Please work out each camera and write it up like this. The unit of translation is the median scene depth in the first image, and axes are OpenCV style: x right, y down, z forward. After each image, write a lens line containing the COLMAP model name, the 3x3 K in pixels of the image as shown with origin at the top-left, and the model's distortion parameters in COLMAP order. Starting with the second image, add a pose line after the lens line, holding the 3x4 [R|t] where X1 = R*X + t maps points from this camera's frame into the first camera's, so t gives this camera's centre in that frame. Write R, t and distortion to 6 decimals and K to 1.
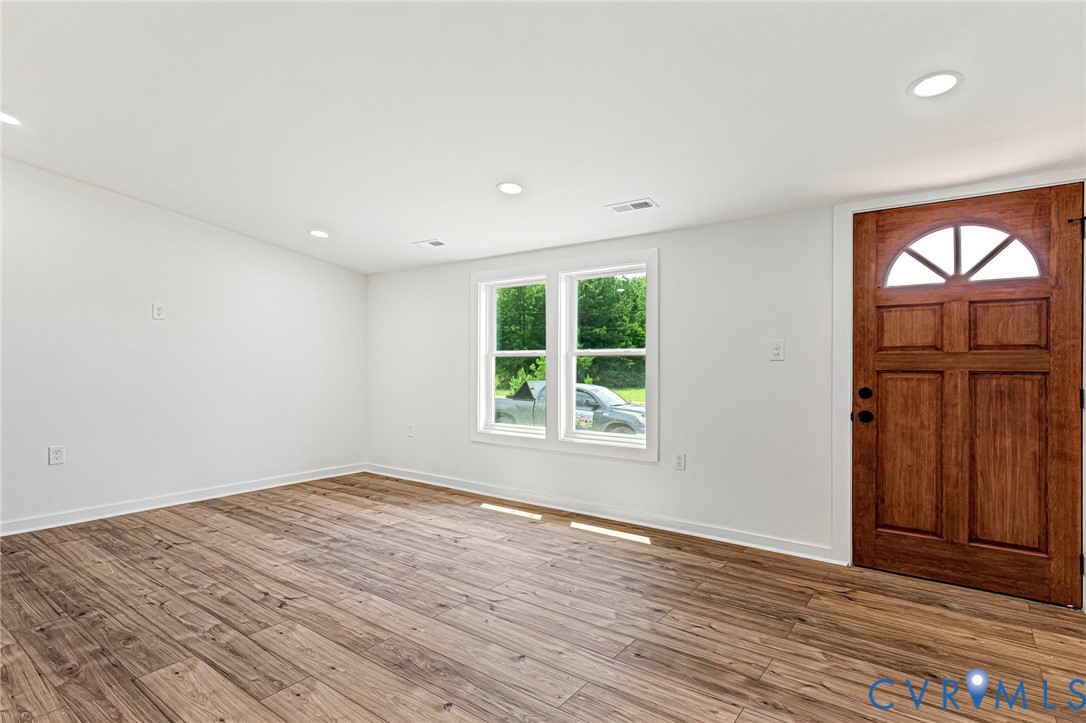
lens RADIAL K [[574.1, 0, 576.6], [0, 574.1, 361.2], [0, 0, 1]] dist [0.011119, -0.001429]
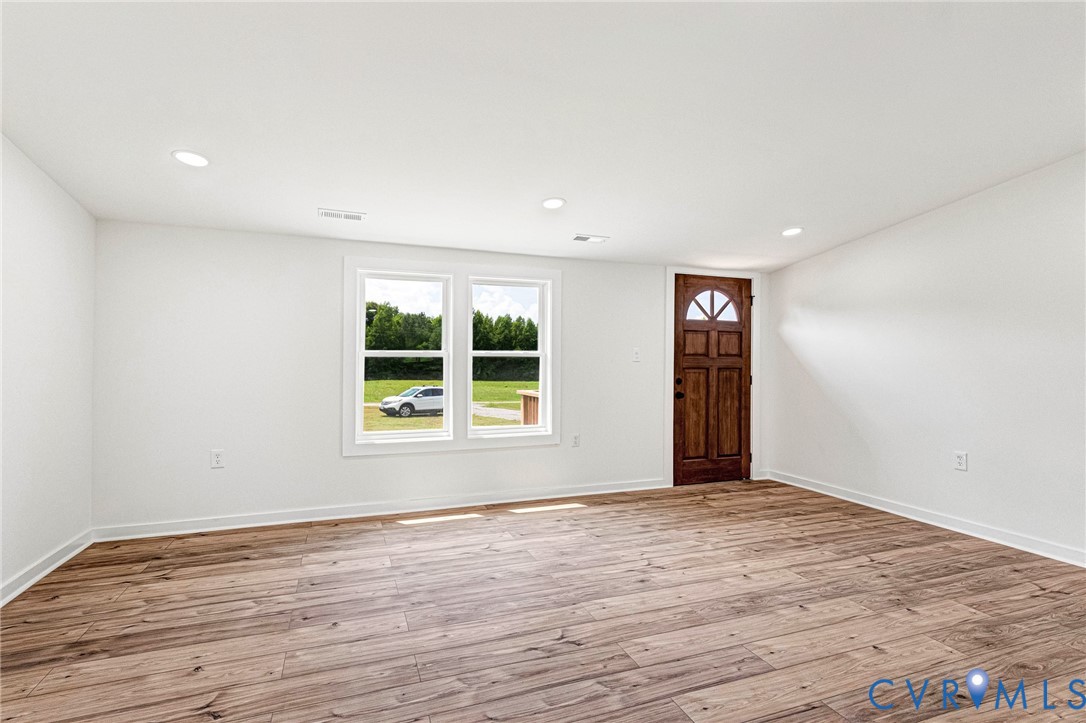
lens RADIAL K [[550.0, 0, 514.8], [0, 550.0, 358.1], [0, 0, 1]] dist [0.011323, -0.000911]
pose [[0.532568, 0.002455, 0.846384, -1.122037], [-0.005364, 0.999985, 0.000475, -0.010745], [-0.846370, -0.004793, 0.532574, 0.556756]]
